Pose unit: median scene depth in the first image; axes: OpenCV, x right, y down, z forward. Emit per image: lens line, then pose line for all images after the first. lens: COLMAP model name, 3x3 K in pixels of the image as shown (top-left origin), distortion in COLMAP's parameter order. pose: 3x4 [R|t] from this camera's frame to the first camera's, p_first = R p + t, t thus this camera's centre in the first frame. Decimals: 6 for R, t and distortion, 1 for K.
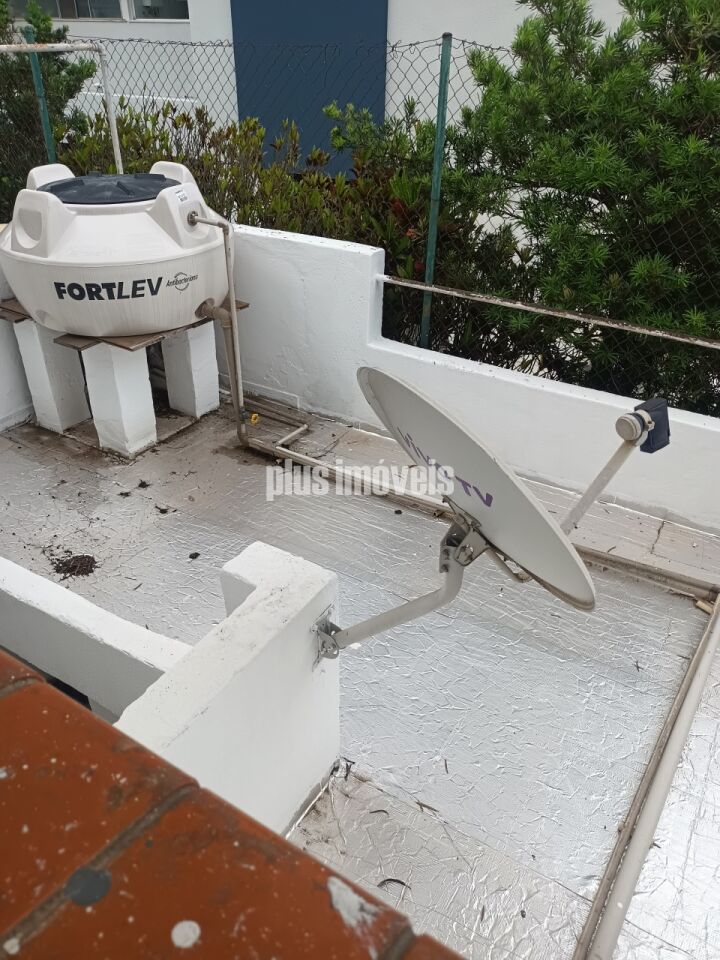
lens RADIAL K [[707.5, 0, 360.0], [0, 707.5, 480.0], [0, 0, 1]] dist [0.000228, 0.000787]
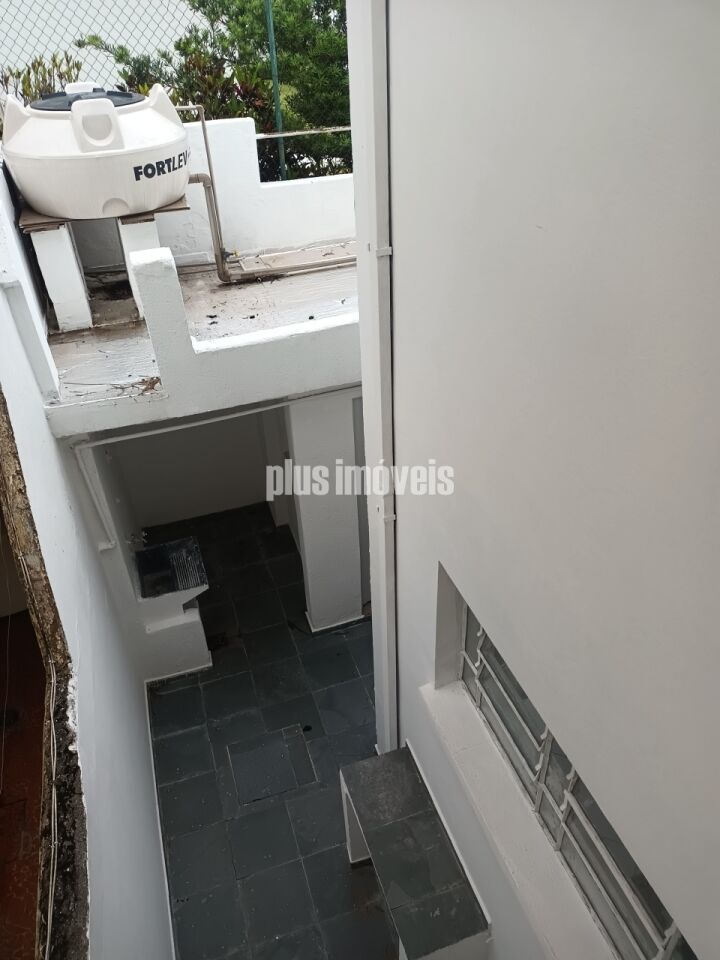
lens RADIAL K [[707.5, 0, 360.0], [0, 707.5, 480.0], [0, 0, 1]] dist [0.000228, 0.000787]
pose [[0.627451, -0.480547, 0.612682, -1.234119], [0.445285, 0.866931, 0.223944, 0.112024], [-0.638769, 0.132305, 0.757938, -0.173091]]
